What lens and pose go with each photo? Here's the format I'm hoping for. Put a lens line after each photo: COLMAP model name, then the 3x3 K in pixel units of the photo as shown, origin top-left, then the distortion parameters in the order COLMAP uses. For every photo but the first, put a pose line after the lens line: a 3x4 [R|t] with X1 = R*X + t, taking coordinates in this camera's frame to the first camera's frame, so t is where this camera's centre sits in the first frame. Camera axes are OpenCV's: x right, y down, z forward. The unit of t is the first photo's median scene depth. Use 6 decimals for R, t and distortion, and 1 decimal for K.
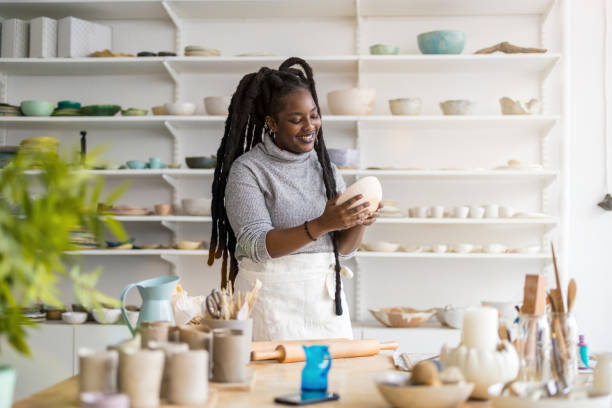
lens RADIAL K [[936.1, 0, 322.8], [0, 936.1, 212.7], [0, 0, 1]] dist [0.145585, 0.000000]
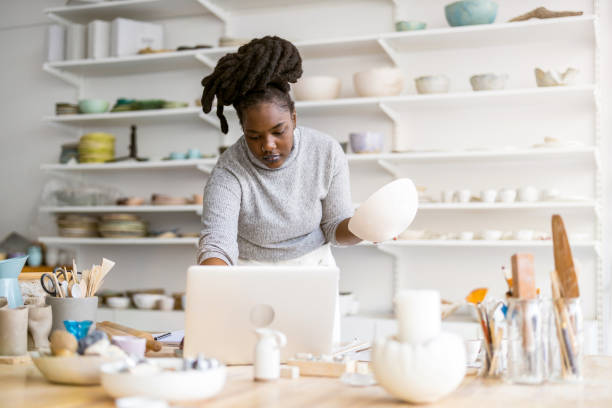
lens RADIAL K [[1055.1, 0, 303.5], [0, 1055.1, 200.3], [0, 0, 1]] dist [0.170083, 0.000000]
pose [[0.936654, -0.017870, -0.349800, 0.337998], [0.017770, 0.999836, -0.003494, 0.004164], [0.349805, -0.002943, 0.936818, -0.037725]]
